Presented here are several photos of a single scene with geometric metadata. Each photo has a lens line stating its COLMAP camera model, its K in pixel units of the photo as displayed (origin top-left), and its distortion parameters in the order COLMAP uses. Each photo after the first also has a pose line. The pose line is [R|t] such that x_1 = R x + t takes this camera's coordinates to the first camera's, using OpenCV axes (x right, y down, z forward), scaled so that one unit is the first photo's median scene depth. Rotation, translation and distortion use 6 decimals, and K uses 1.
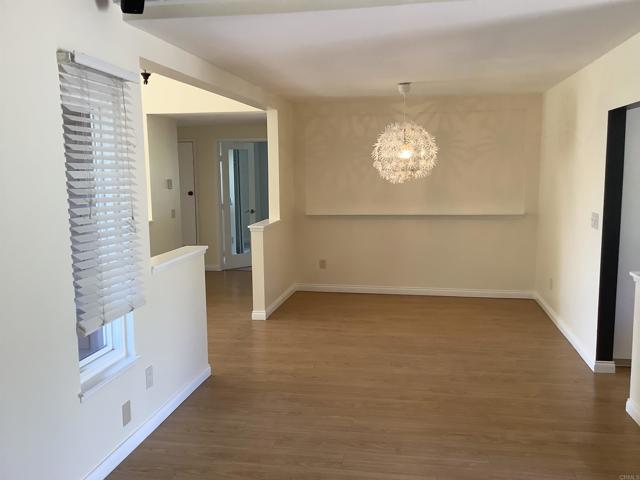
lens RADIAL K [[571.1, 0, 321.3], [0, 571.1, 240.2], [0, 0, 1]] dist [0.065909, -0.091729]
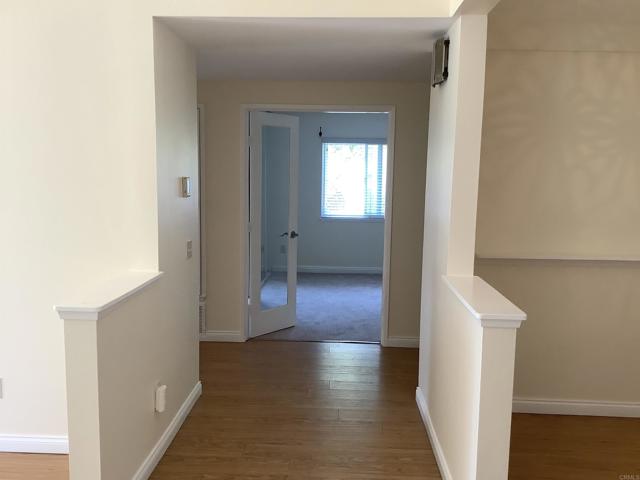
lens RADIAL K [[571.1, 0, 318.6], [0, 571.1, 238.5], [0, 0, 1]] dist [0.065909, -0.091729]
pose [[0.990718, 0.012955, 0.135311, -0.218368], [-0.012420, 0.999911, -0.004798, -0.054820], [-0.135361, 0.003072, 0.990792, 0.528063]]
